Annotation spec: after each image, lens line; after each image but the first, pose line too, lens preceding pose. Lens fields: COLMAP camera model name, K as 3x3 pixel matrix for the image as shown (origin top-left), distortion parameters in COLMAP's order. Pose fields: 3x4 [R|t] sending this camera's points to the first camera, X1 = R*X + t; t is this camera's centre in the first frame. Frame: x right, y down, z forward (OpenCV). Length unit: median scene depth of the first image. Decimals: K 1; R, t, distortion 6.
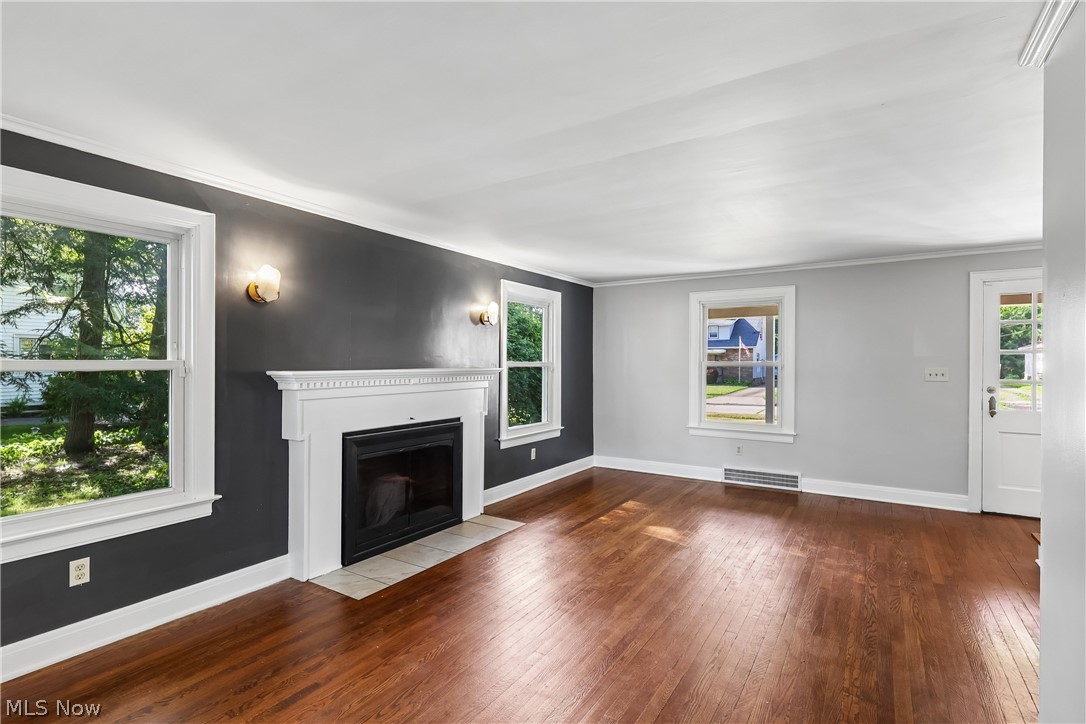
lens RADIAL K [[511.6, 0, 550.9], [0, 511.6, 365.2], [0, 0, 1]] dist [-0.002597, -0.000228]
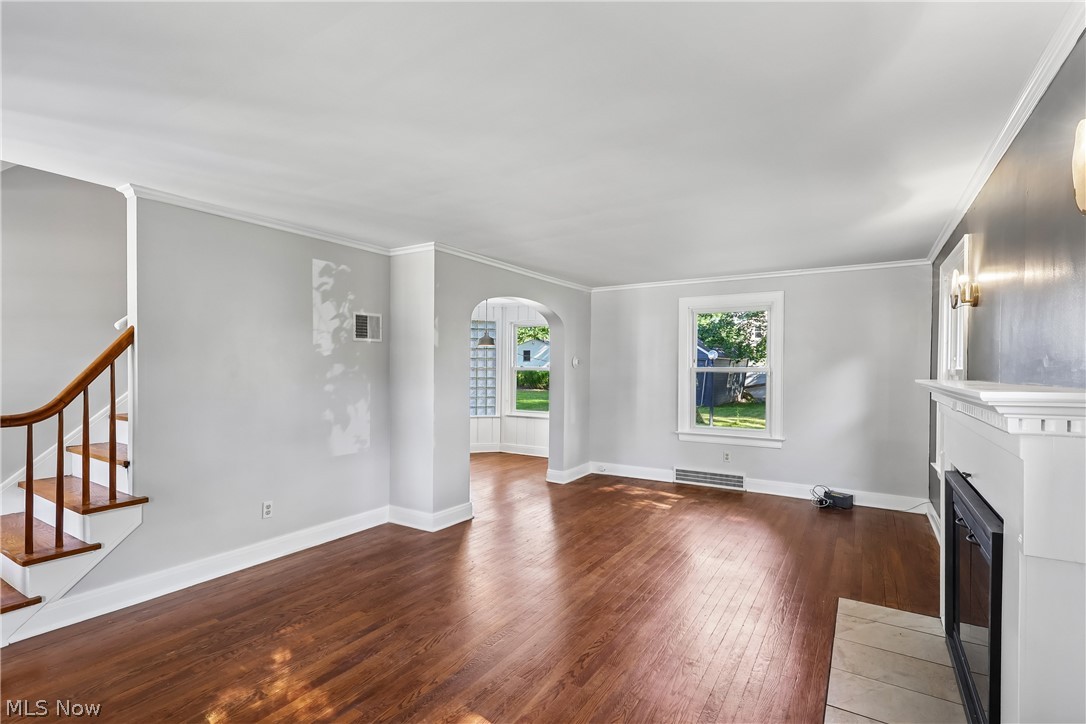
lens RADIAL K [[509.3, 0, 548.6], [0, 509.3, 373.3], [0, 0, 1]] dist [-0.002050, 0.000458]
pose [[-0.999929, -0.008577, -0.008251, 0.175967], [-0.008717, 0.999815, 0.017159, -0.007755], [0.008102, 0.017229, -0.999819, 1.551682]]
